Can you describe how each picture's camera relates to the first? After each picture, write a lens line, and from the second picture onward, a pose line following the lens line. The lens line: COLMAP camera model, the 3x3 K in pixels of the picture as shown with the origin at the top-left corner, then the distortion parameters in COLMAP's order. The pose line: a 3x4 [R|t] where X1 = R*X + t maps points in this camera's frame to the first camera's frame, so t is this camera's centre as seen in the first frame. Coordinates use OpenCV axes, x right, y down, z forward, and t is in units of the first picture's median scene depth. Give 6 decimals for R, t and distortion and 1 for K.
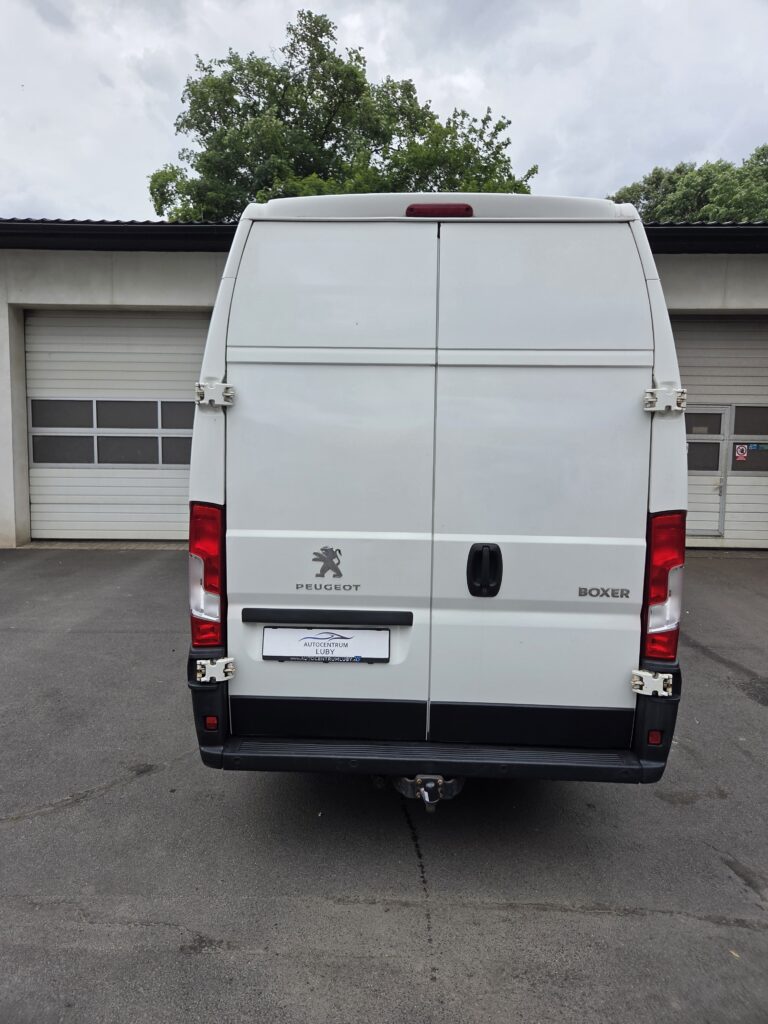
lens RADIAL K [[689.6, 0, 374.7], [0, 689.6, 493.5], [0, 0, 1]] dist [0.065121, -0.054415]
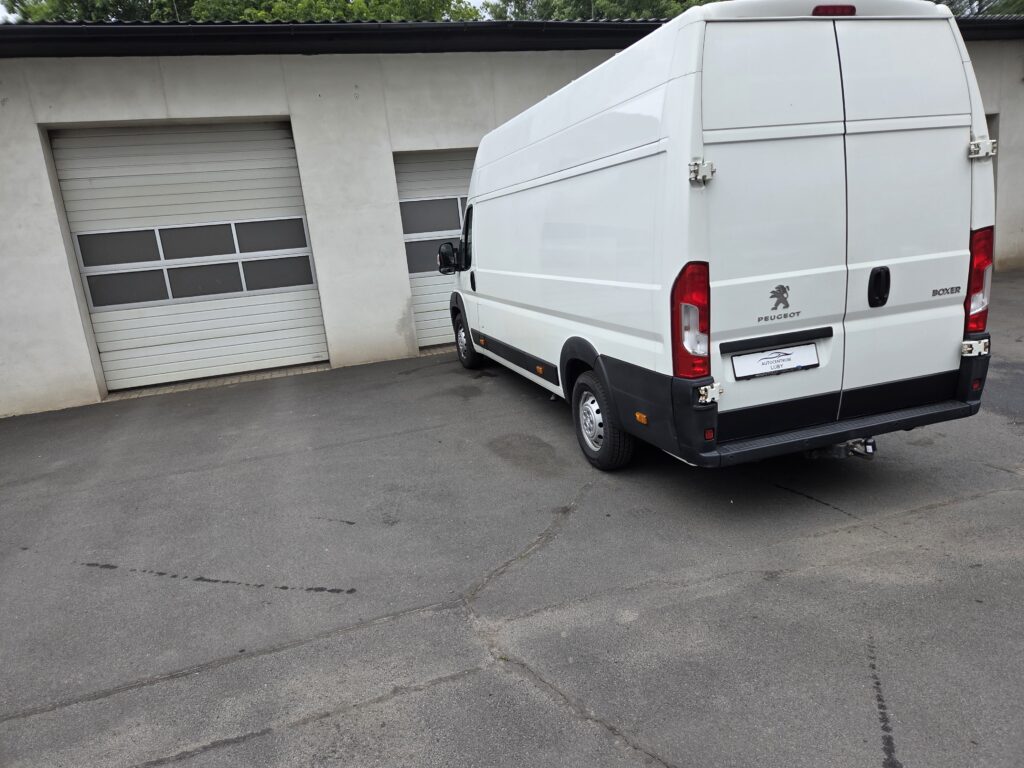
lens RADIAL K [[689.6, 0, 513.0], [0, 689.6, 385.7], [0, 0, 1]] dist [0.065121, -0.054415]
pose [[0.937049, -0.168817, 0.305681, -0.962002], [0.133220, 0.981994, 0.133942, 0.020649], [-0.322788, -0.084788, 0.942666, -0.088296]]
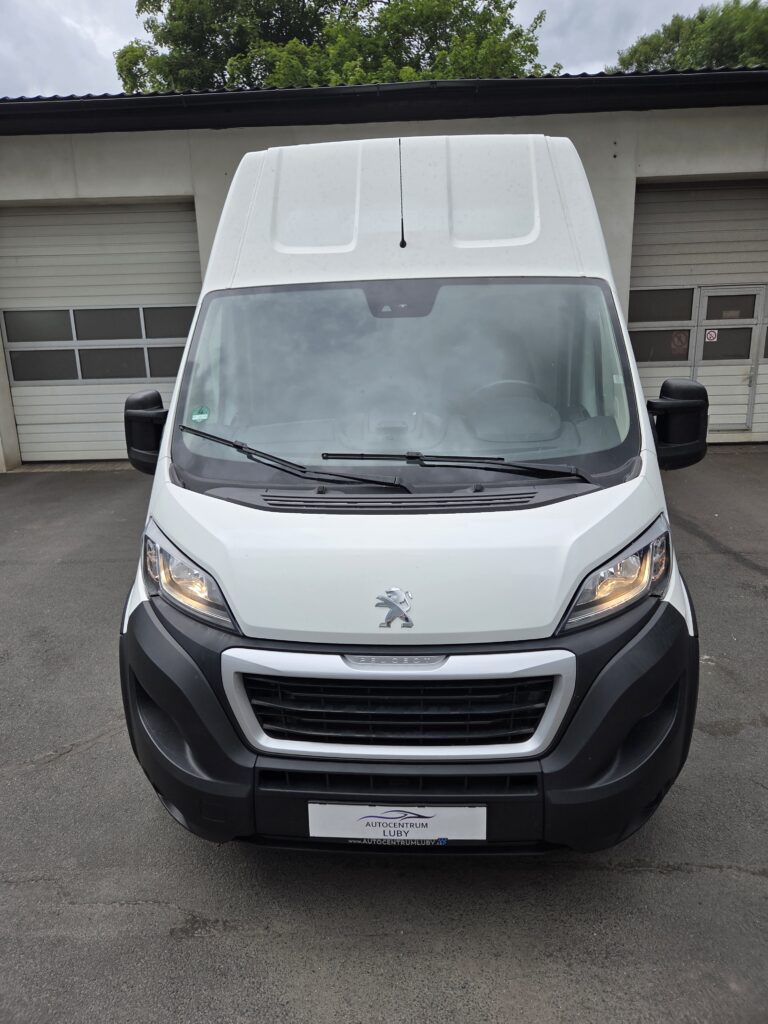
lens RADIAL K [[689.6, 0, 376.0], [0, 689.6, 503.4], [0, 0, 1]] dist [0.065121, -0.054415]
pose [[0.999127, -0.039010, -0.014953, 0.015814], [0.040817, 0.987803, 0.150264, -0.010476], [0.008909, -0.150743, 0.988533, 0.177600]]
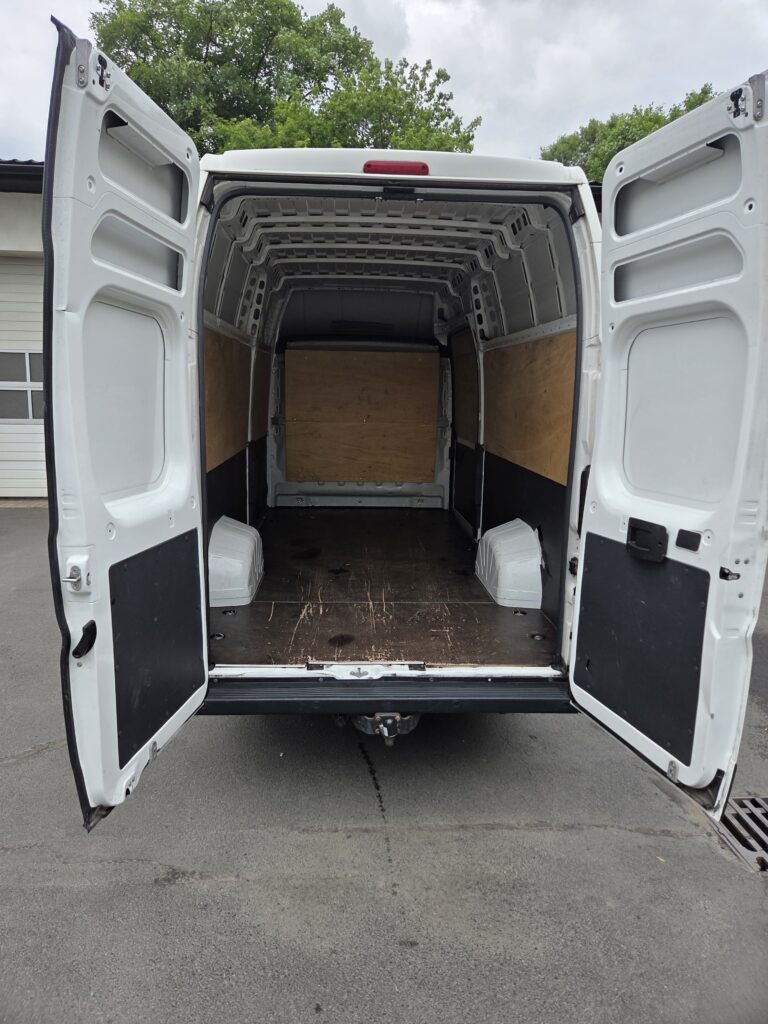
lens RADIAL K [[689.6, 0, 373.0], [0, 689.6, 490.4], [0, 0, 1]] dist [0.065121, -0.054415]
pose [[0.996534, -0.008534, 0.082750, -0.028204], [0.003685, 0.998276, 0.058571, 0.002532], [-0.083107, -0.058063, 0.994848, -0.034233]]
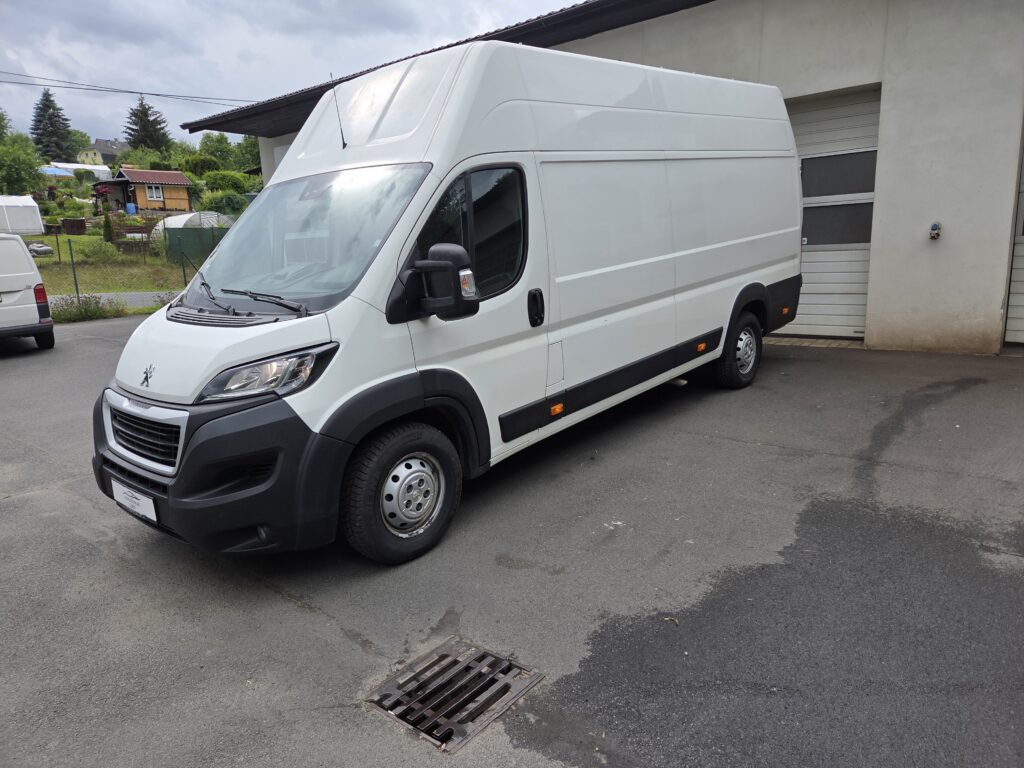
lens RADIAL K [[689.6, 0, 499.6], [0, 689.6, 397.5], [0, 0, 1]] dist [0.065121, -0.054415]
pose [[0.777893, 0.090618, -0.621828, 1.261214], [0.005193, 0.988587, 0.150563, 0.066213], [0.628375, -0.120351, 0.768544, 0.325134]]
